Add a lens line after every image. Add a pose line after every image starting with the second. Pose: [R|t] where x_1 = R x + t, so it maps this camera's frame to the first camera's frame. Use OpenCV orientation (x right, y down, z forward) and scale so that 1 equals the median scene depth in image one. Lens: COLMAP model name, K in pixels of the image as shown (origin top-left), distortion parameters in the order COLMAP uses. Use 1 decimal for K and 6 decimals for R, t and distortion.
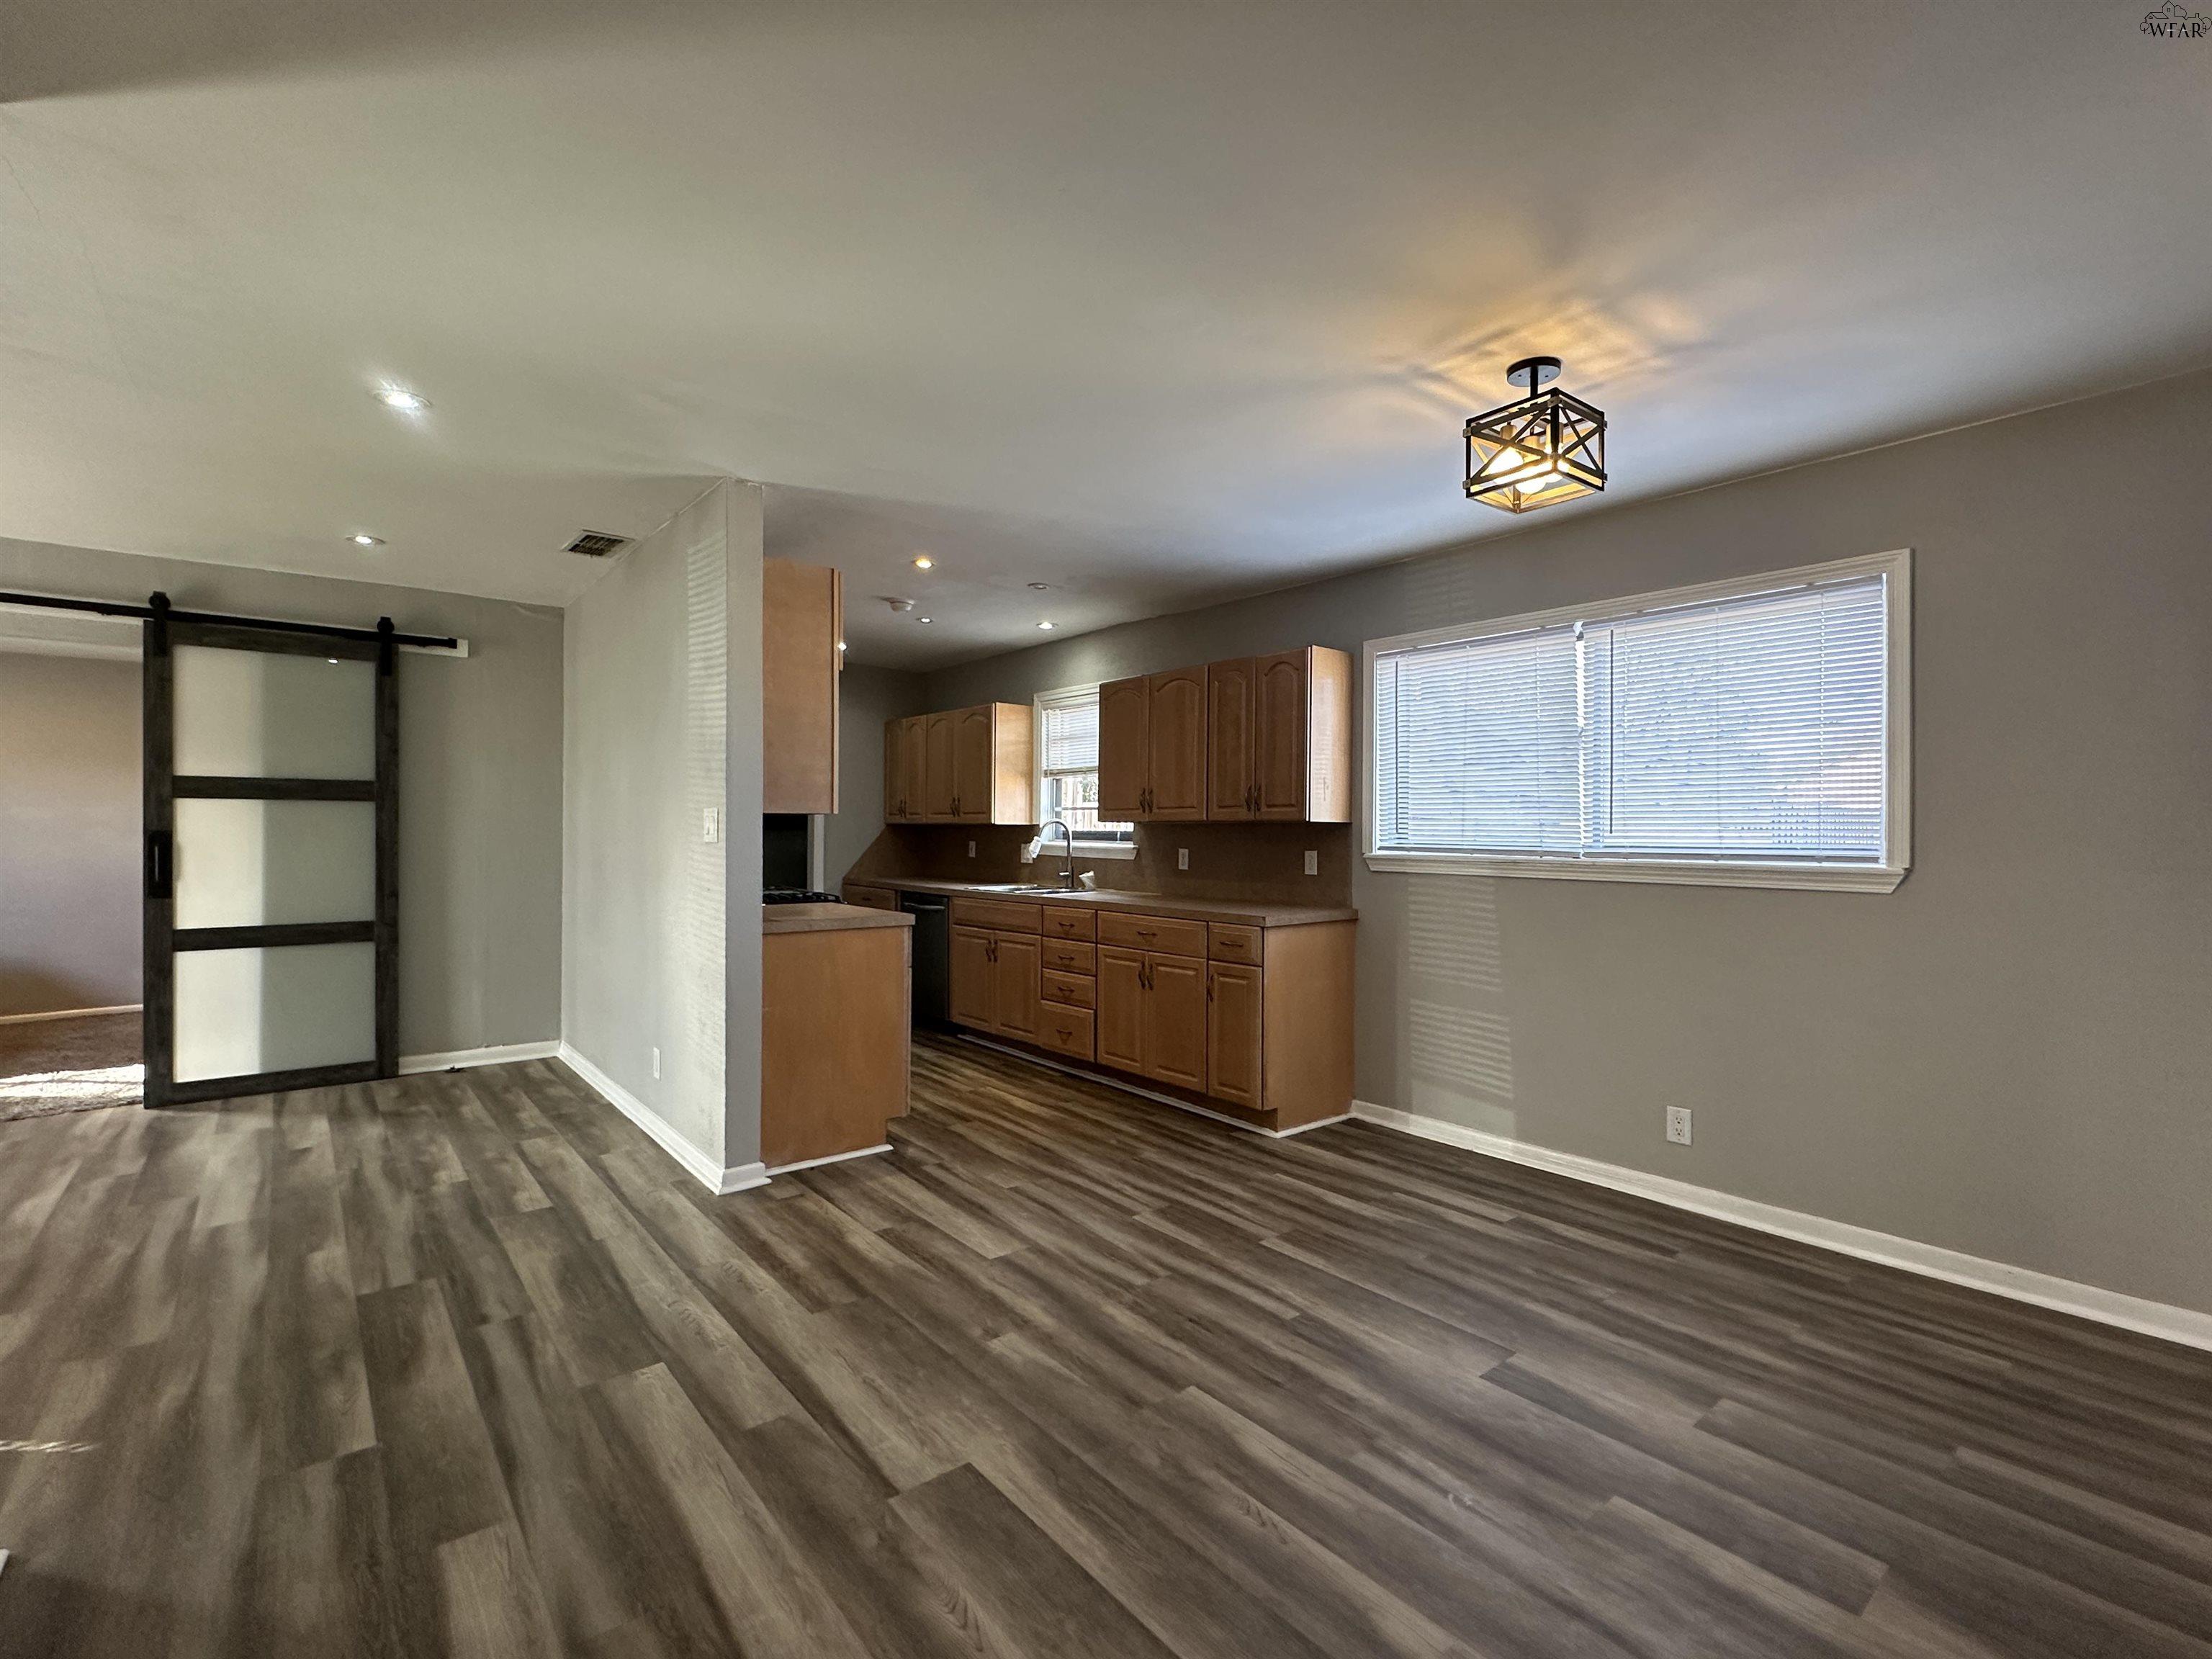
lens RADIAL K [[995.8, 0, 1102.9], [0, 995.8, 827.1], [0, 0, 1]] dist [-0.005297, 0.001652]
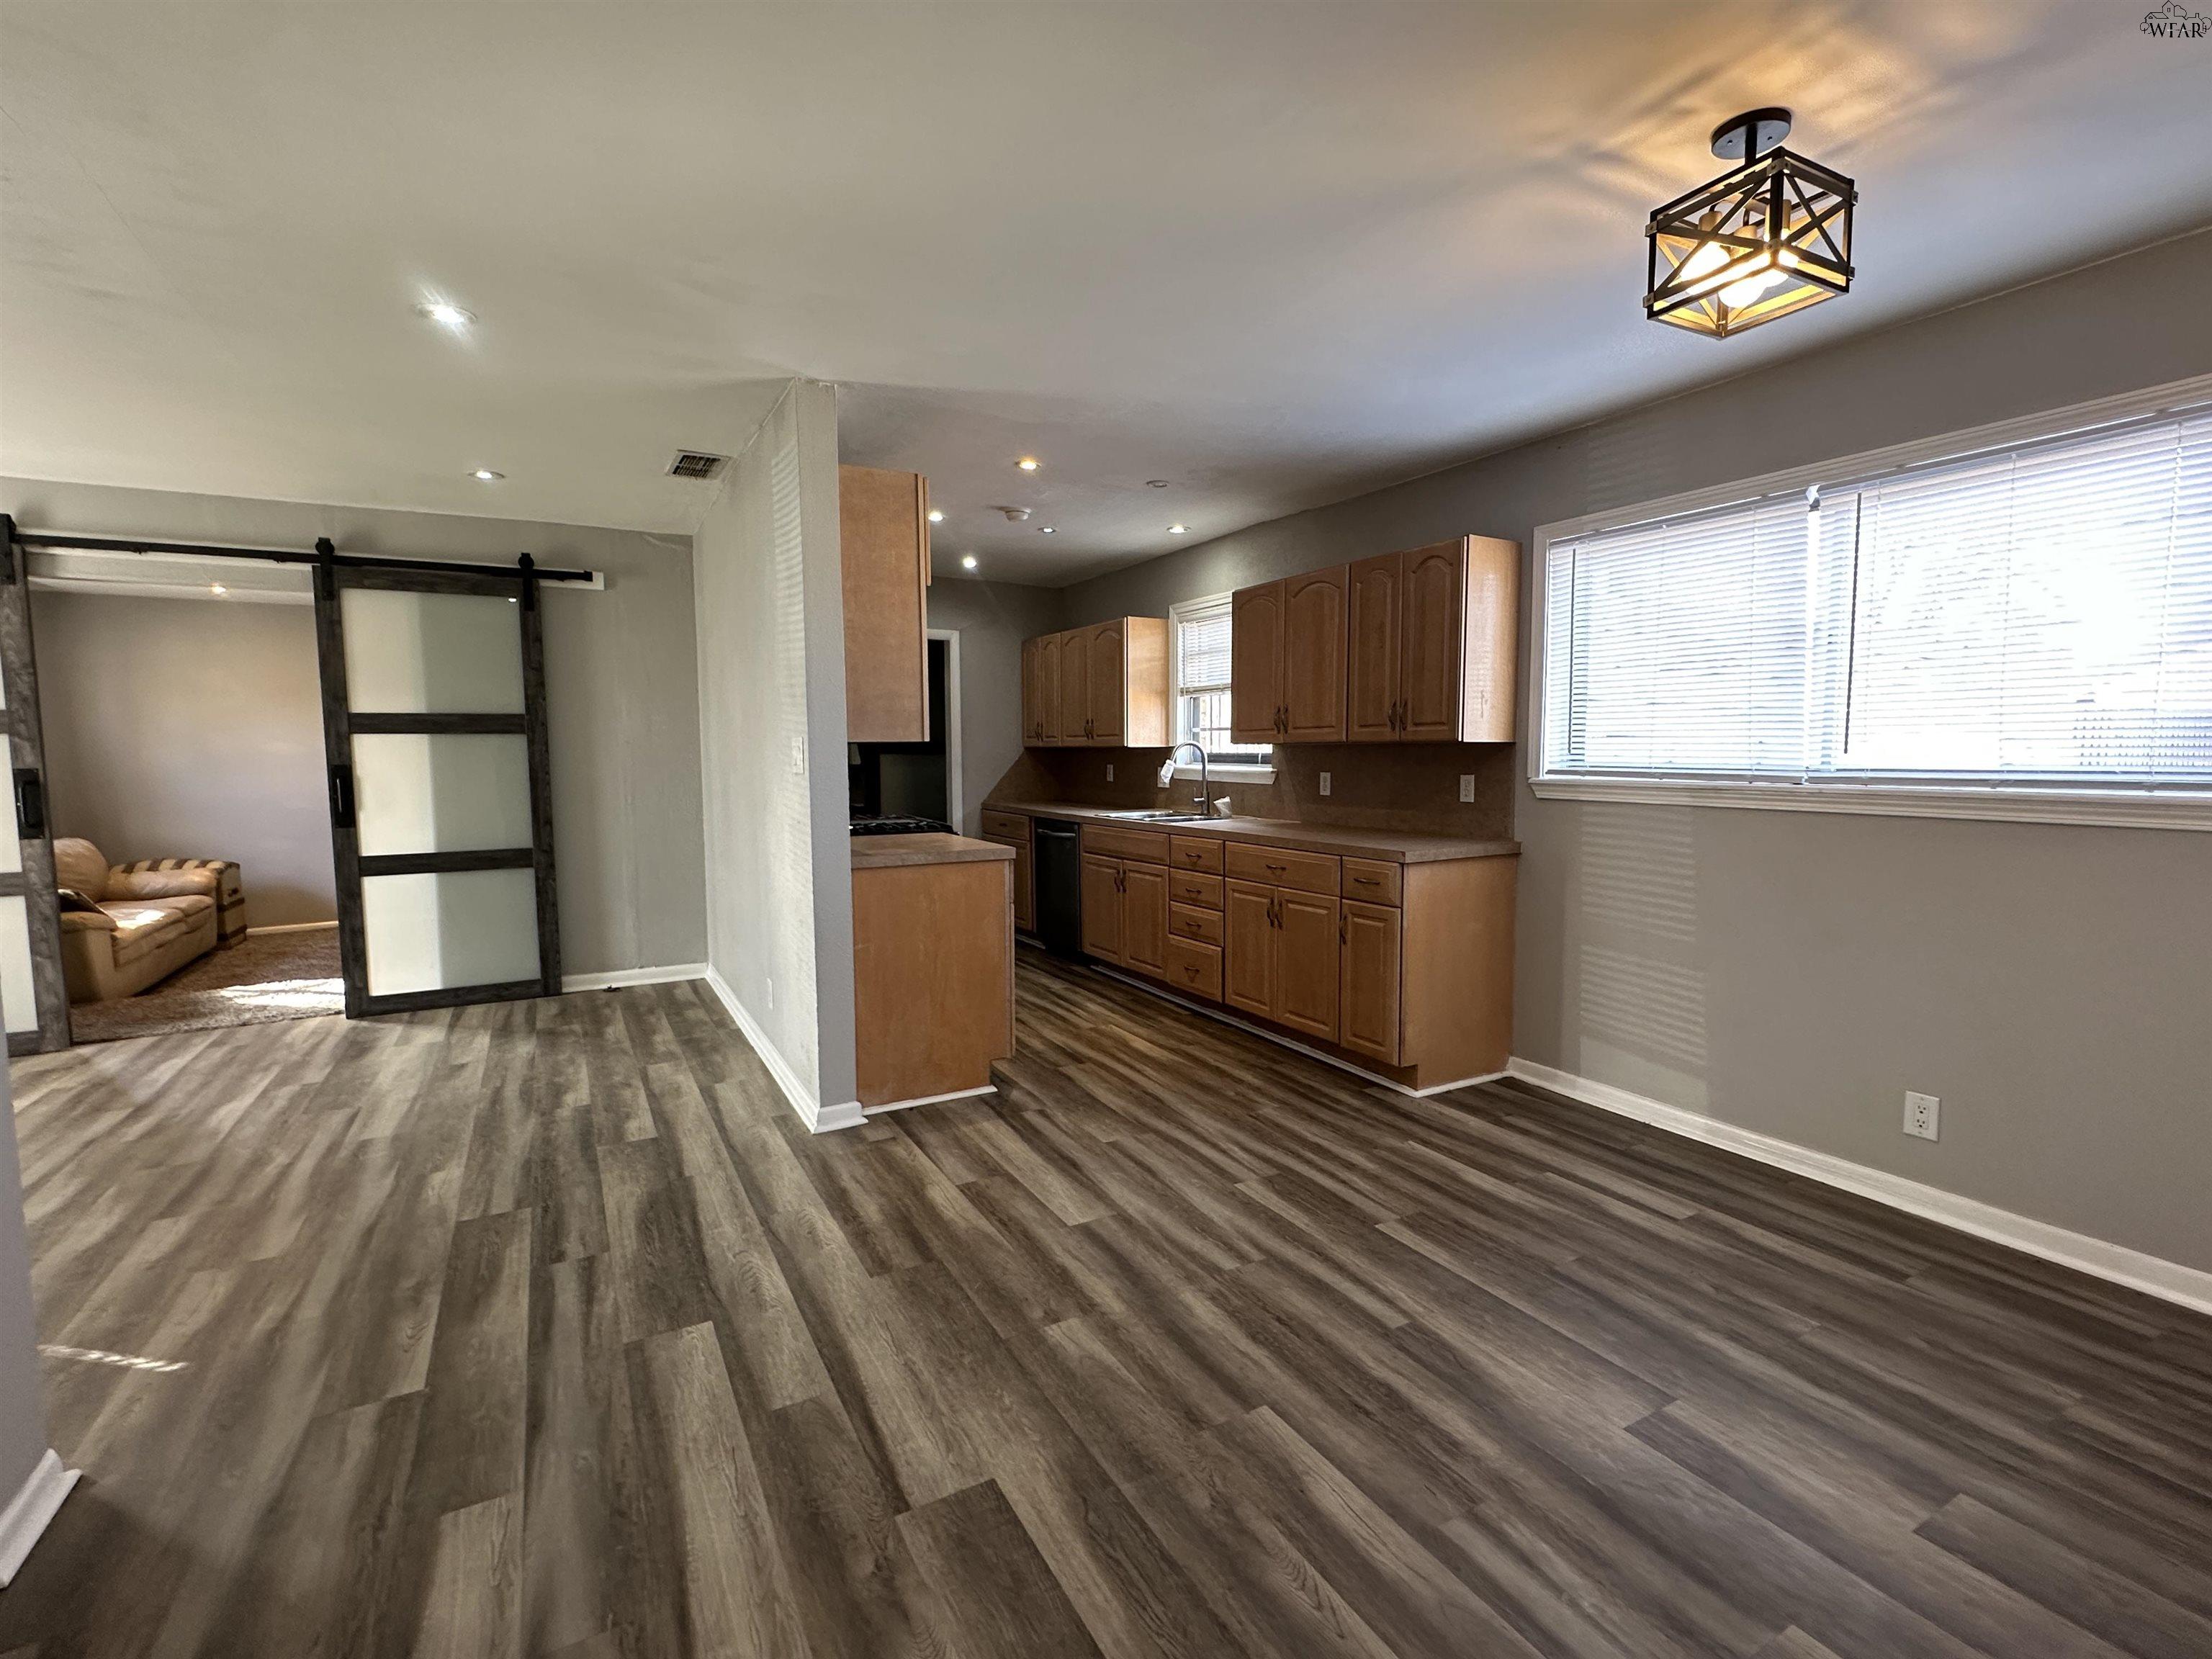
lens RADIAL K [[995.8, 0, 1104.3], [0, 995.8, 827.5], [0, 0, 1]] dist [-0.005297, 0.001652]
pose [[0.984179, 0.002061, -0.177163, 0.066312], [0.012599, 0.996587, 0.081585, -0.007365], [0.176727, -0.082526, 0.980794, 0.107135]]
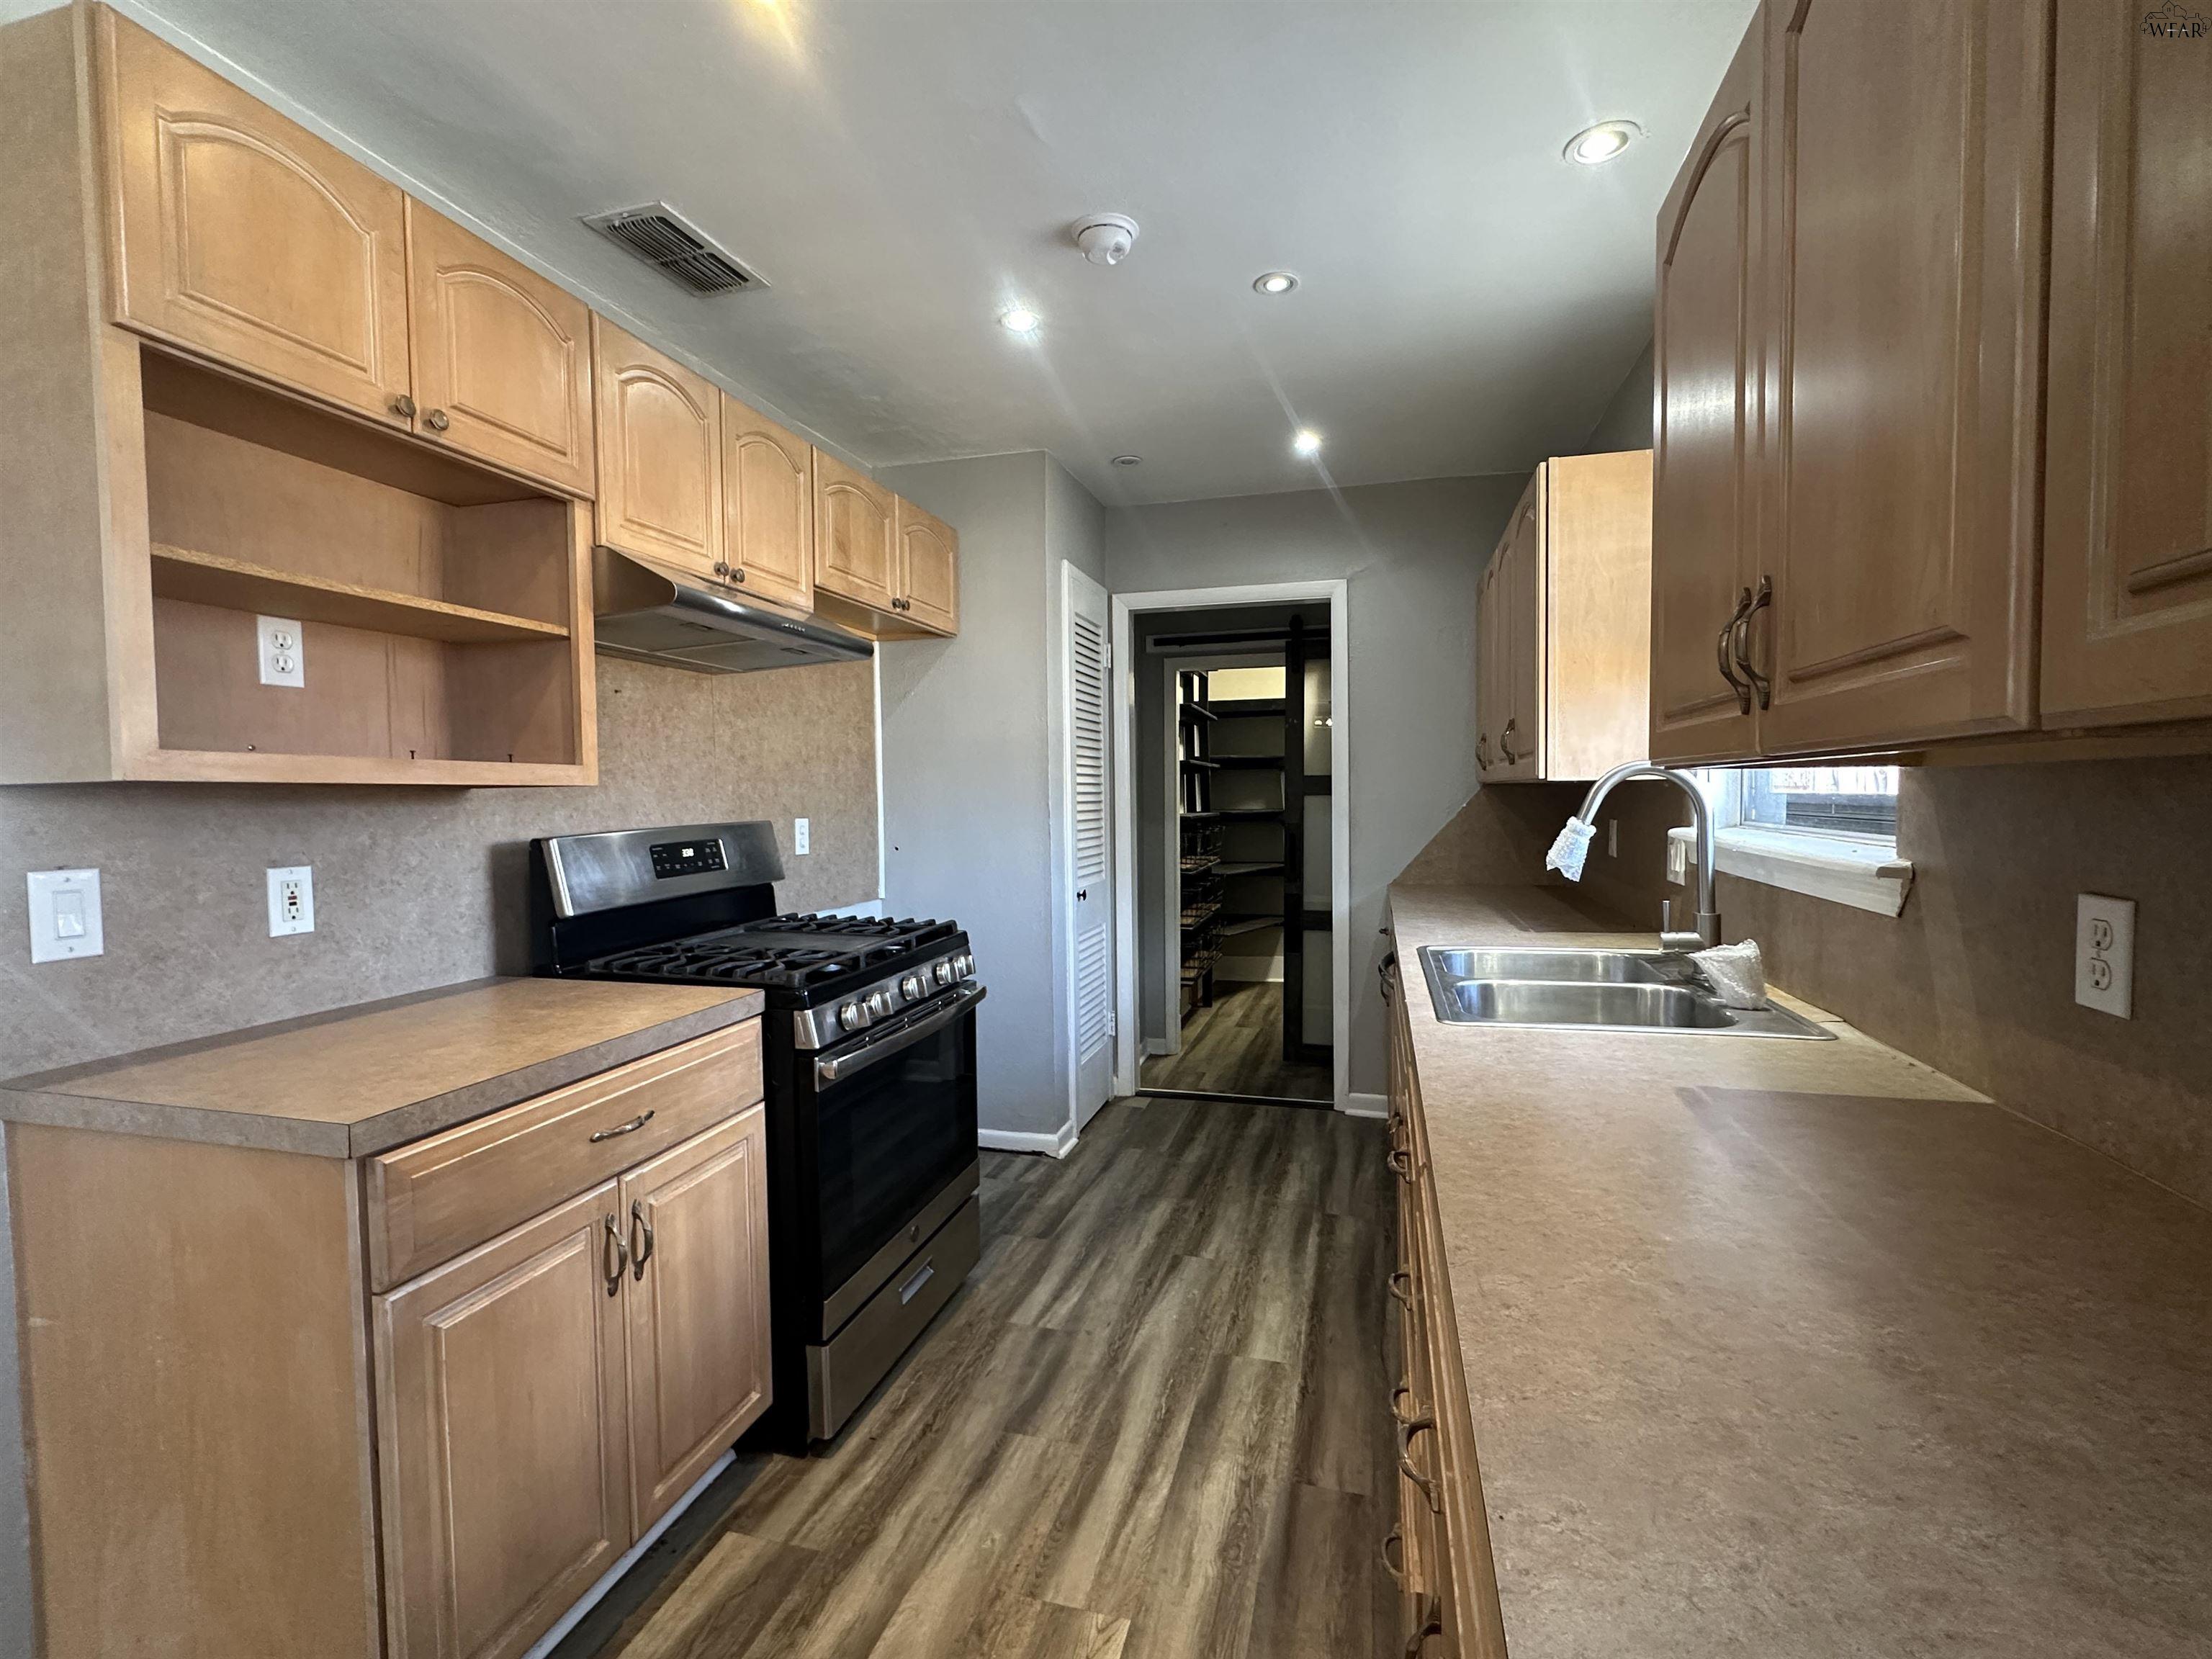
lens RADIAL K [[995.8, 0, 1104.3], [0, 995.8, 831.7], [0, 0, 1]] dist [-0.005297, 0.001652]
pose [[0.578126, 0.014990, -0.815810, 0.186241], [0.023026, 0.999133, 0.034675, -0.001346], [0.815623, -0.038832, 0.577280, 1.131457]]
